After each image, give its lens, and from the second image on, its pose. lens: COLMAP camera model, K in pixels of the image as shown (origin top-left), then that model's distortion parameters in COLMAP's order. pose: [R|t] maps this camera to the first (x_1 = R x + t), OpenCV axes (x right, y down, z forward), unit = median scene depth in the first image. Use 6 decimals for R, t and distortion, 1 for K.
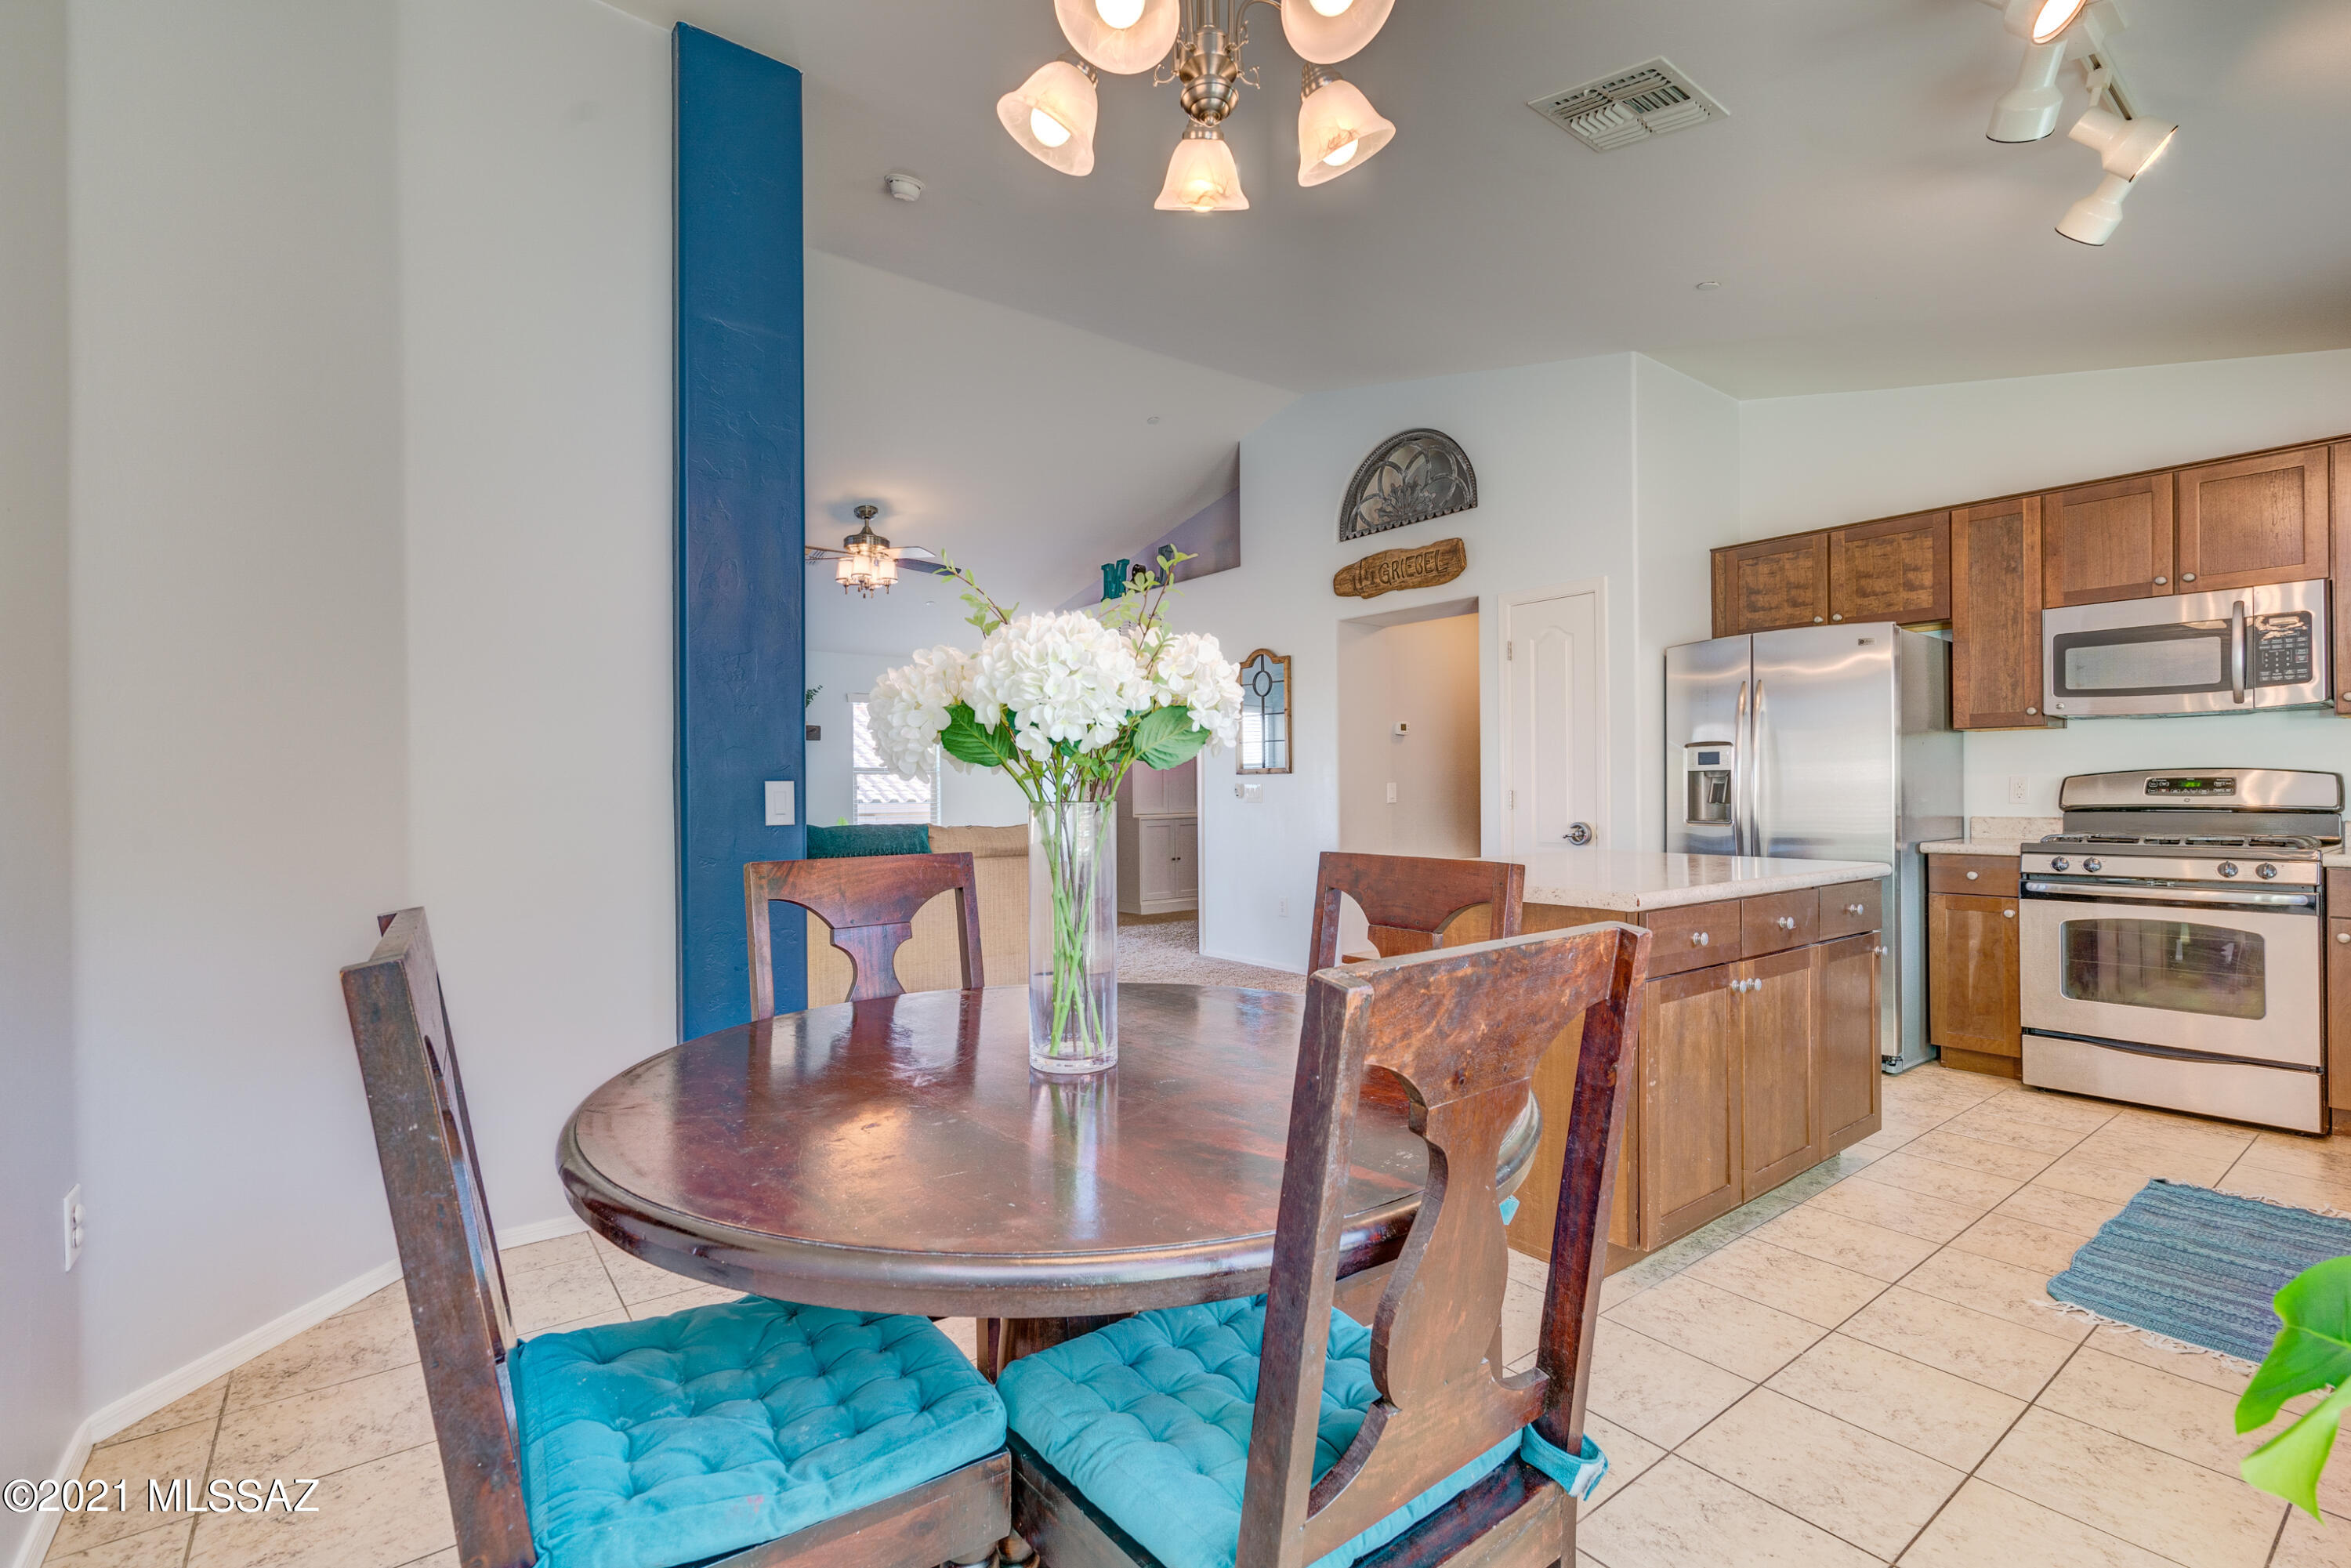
lens RADIAL K [[1064.1, 0, 1185.1], [0, 1064.1, 790.7], [0, 0, 1]] dist [-0.010390, 0.006824]
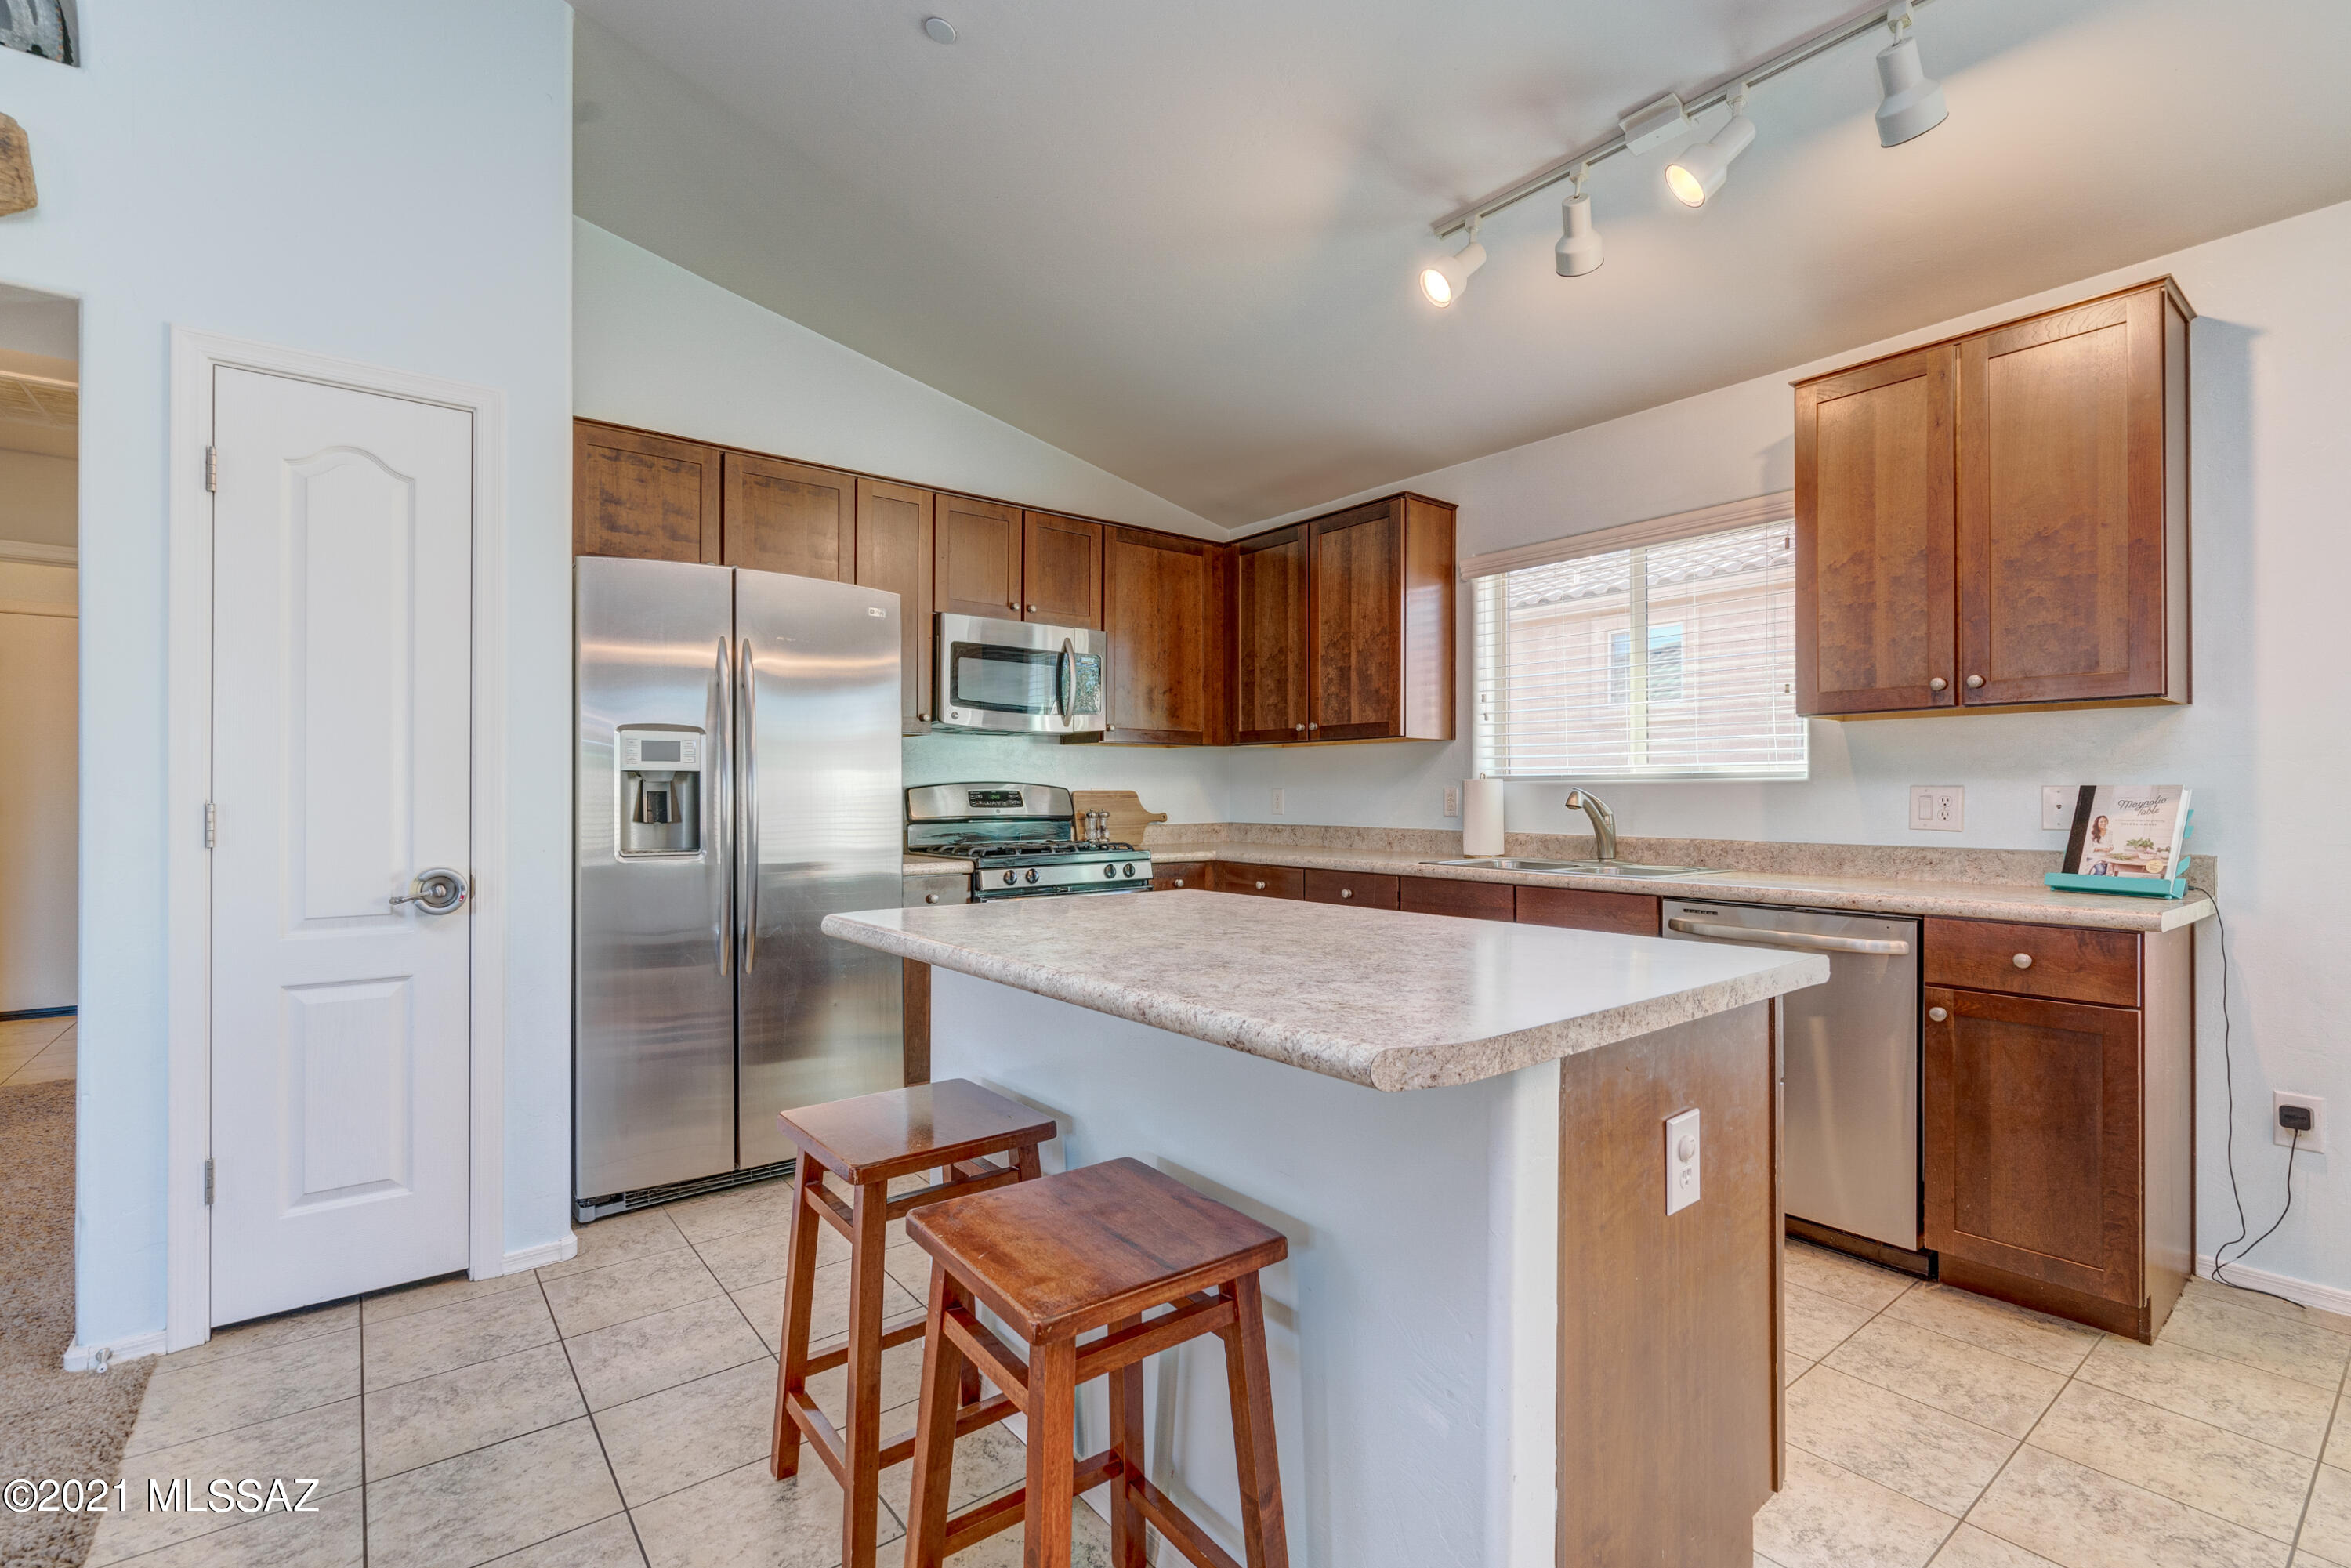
lens RADIAL K [[1064.1, 0, 1159.3], [0, 1064.1, 792.3], [0, 0, 1]] dist [-0.010390, 0.006824]
pose [[0.009406, 0.010790, 0.999898, -0.139701], [0.001809, 0.999940, -0.010808, 0.000739], [-0.999954, 0.001911, 0.009385, 0.803704]]
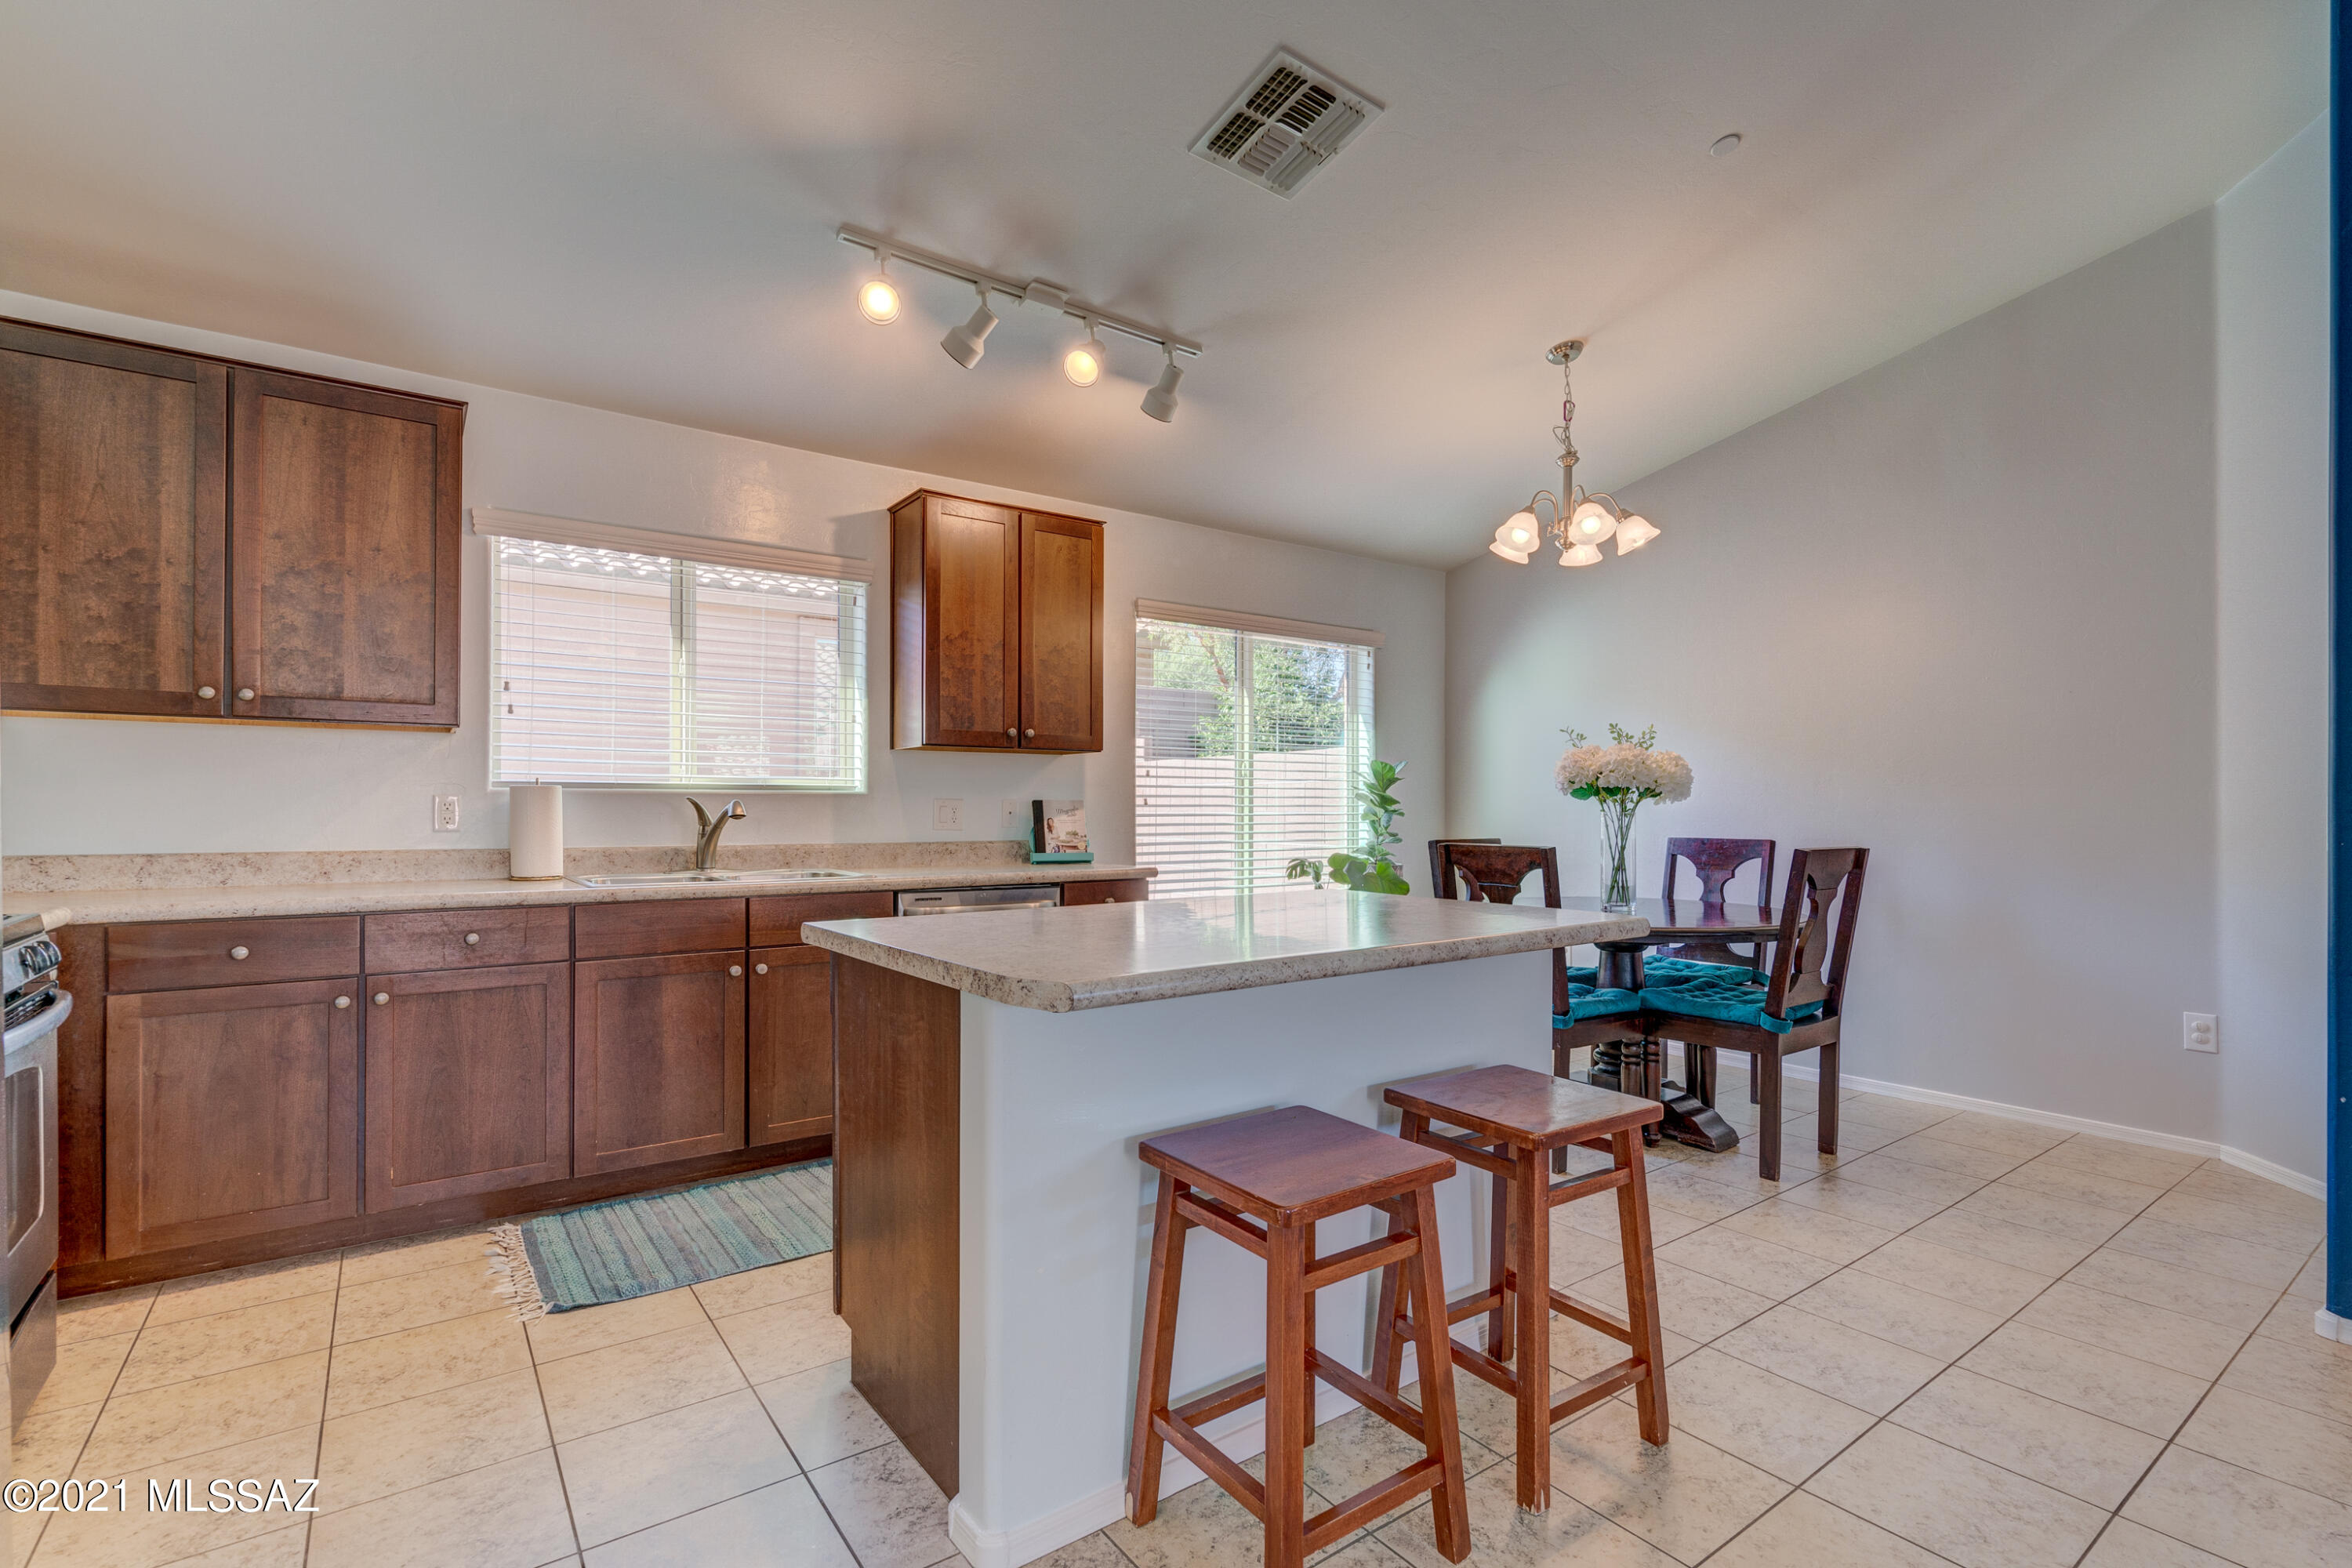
lens RADIAL K [[1064.6, 0, 1183.1], [0, 1064.6, 802.7], [0, 0, 1]] dist [-0.010390, 0.006824]
pose [[-0.999278, 0.005463, 0.037587, 0.315807], [0.005435, 0.999985, -0.000835, -0.004600], [-0.037591, -0.000630, -0.999293, 1.309321]]
